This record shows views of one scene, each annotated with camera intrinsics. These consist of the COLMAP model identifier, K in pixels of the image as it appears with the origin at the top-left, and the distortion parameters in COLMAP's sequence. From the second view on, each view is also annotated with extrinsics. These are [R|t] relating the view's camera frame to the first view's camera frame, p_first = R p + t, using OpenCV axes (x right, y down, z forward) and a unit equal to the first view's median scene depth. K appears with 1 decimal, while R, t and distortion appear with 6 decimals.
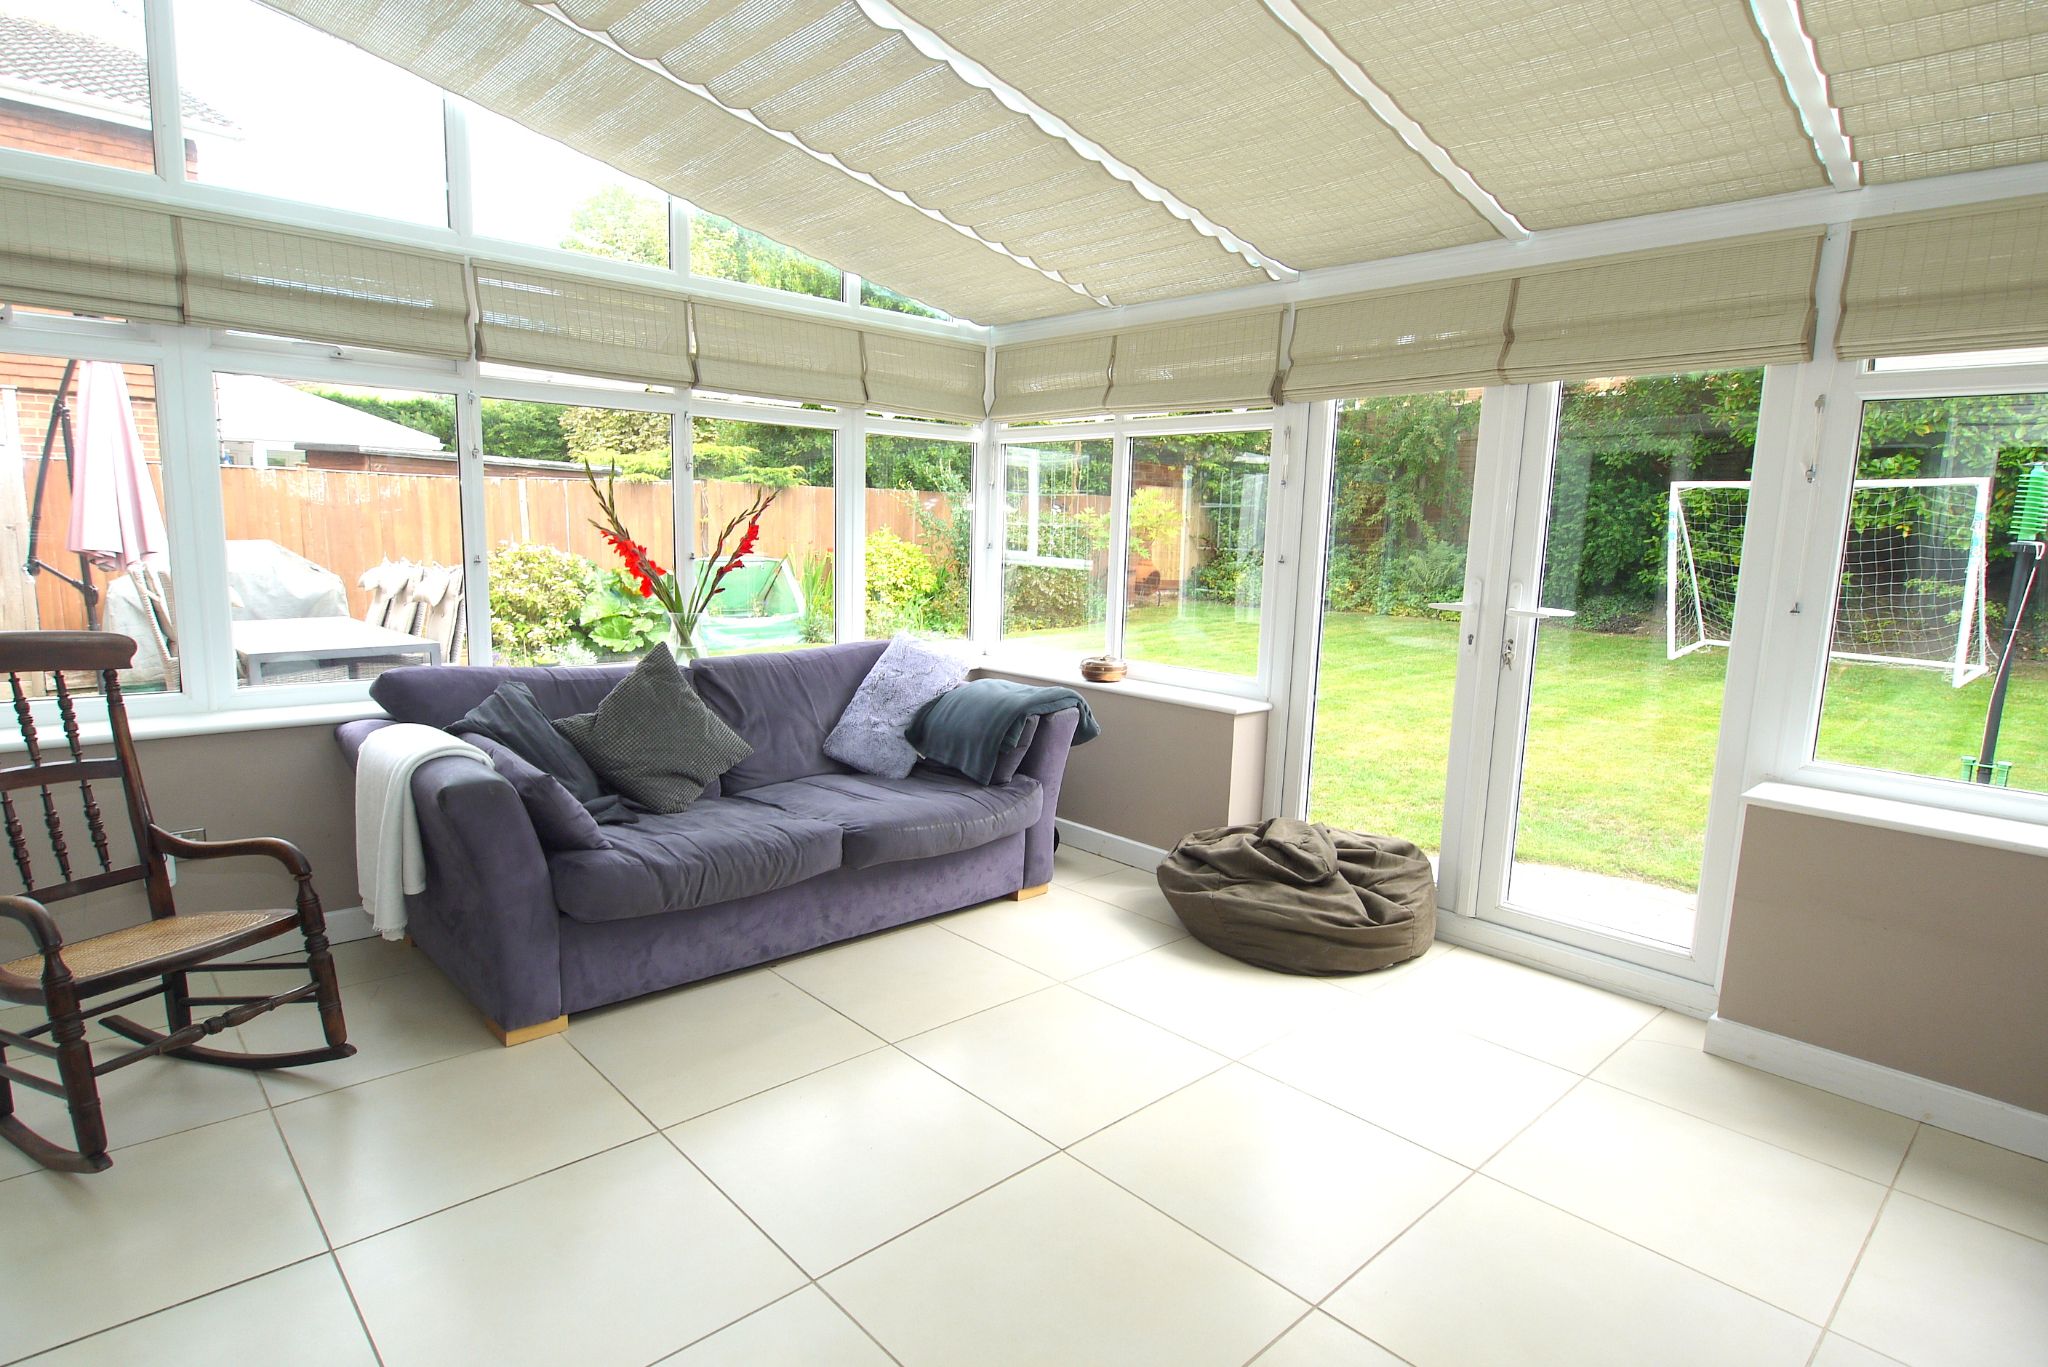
lens RADIAL K [[1081.8, 0, 1029.5], [0, 1081.8, 692.4], [0, 0, 1]] dist [-0.012800, -0.003590]
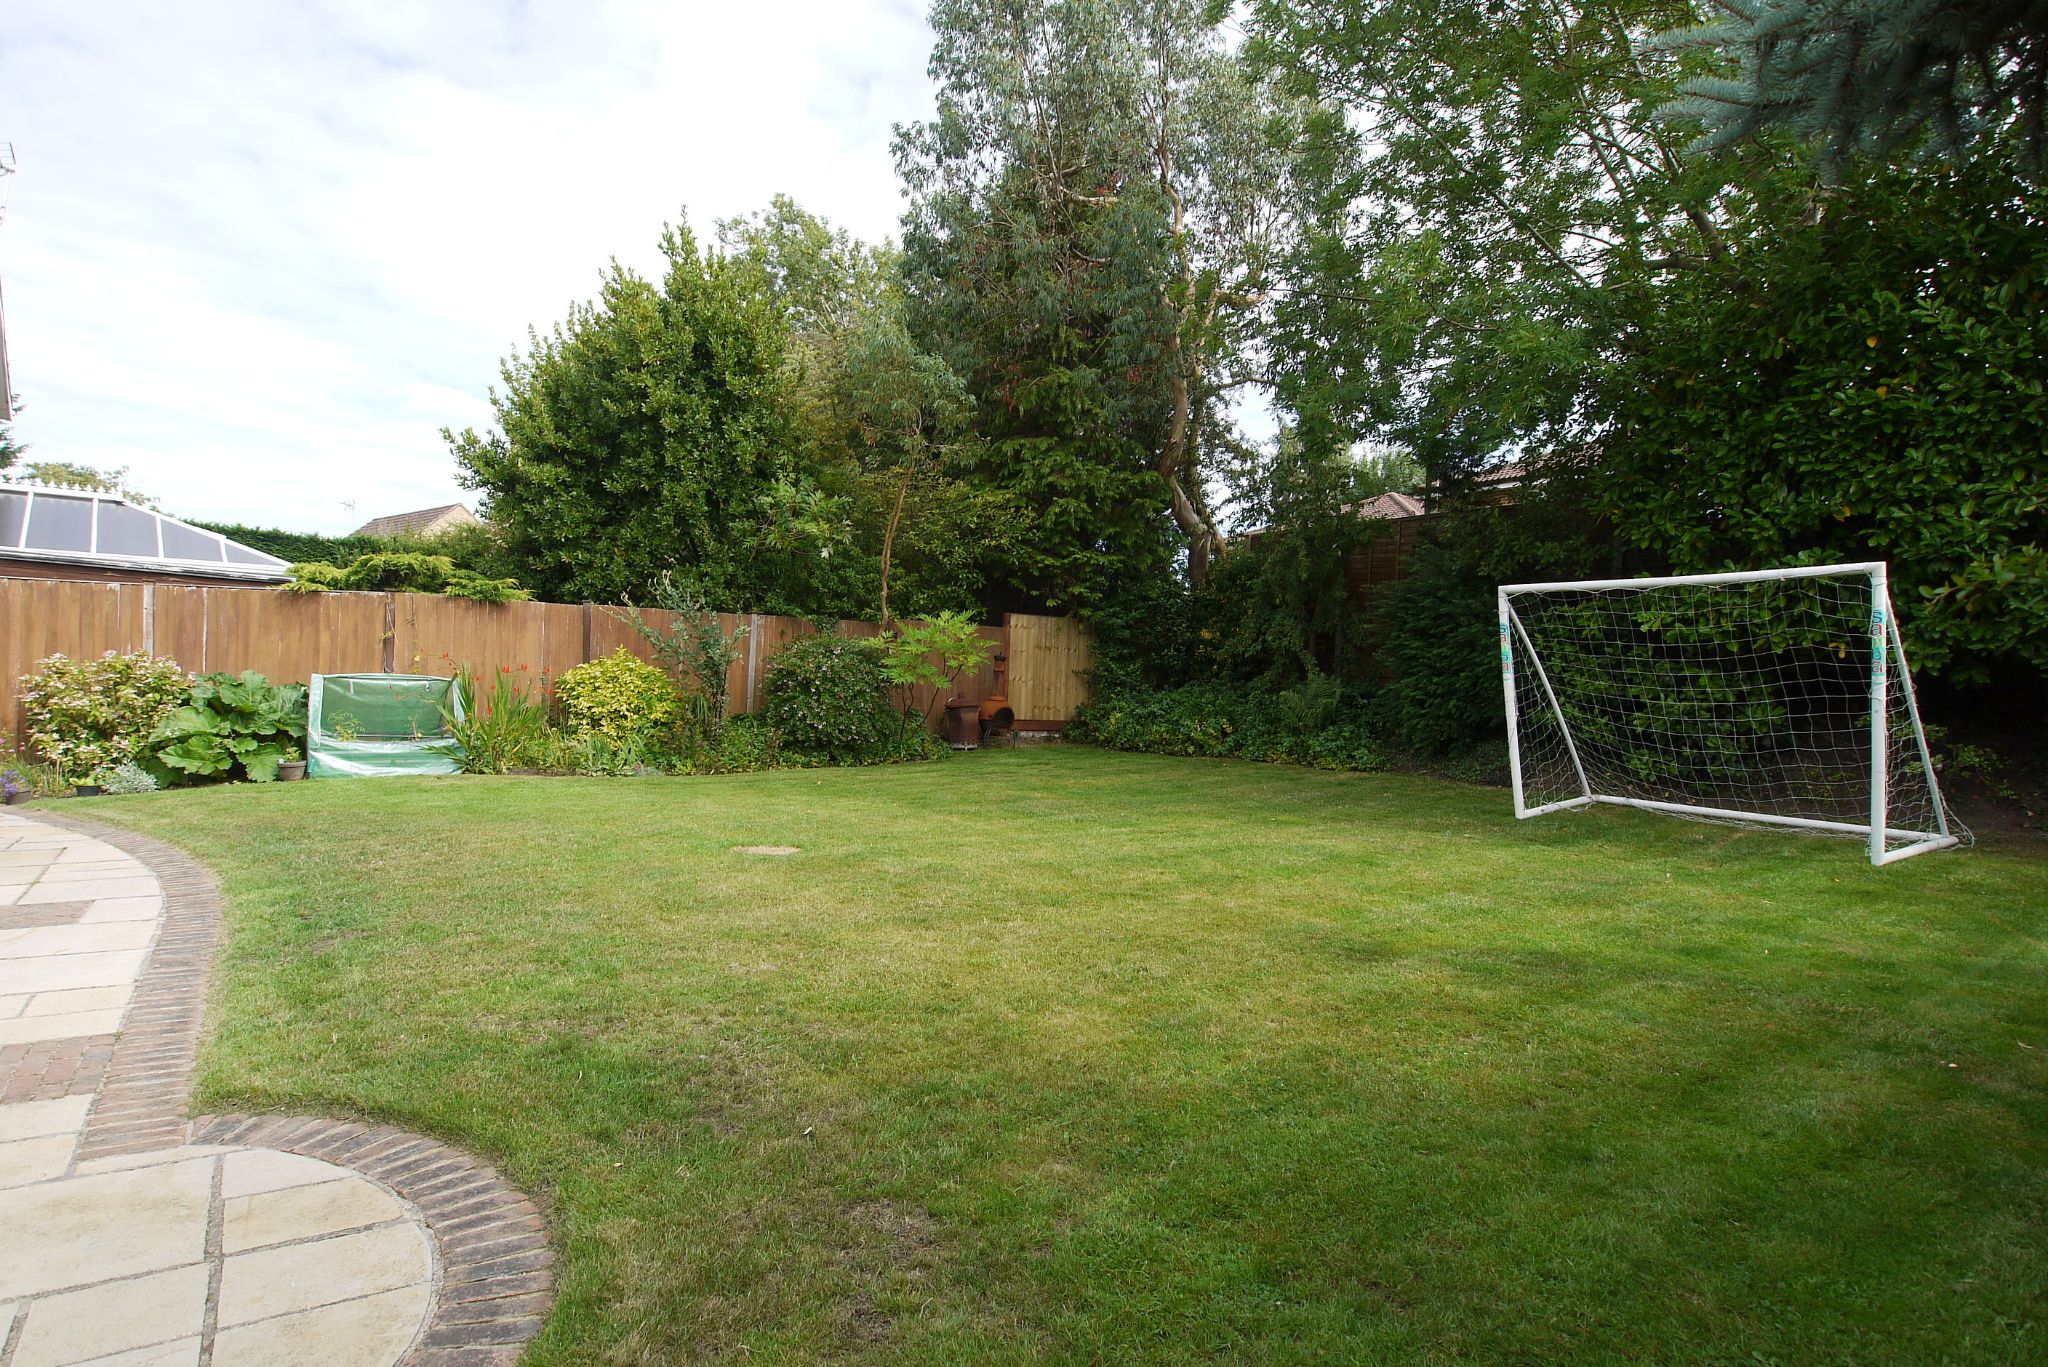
lens RADIAL K [[1081.8, 0, 1017.0], [0, 1081.8, 684.5], [0, 0, 1]] dist [-0.012800, -0.003590]
pose [[0.990265, 0.008739, -0.138919, 0.381706], [-0.029686, 0.988326, -0.149436, 0.000022], [0.135991, 0.152105, 0.978964, 0.217865]]
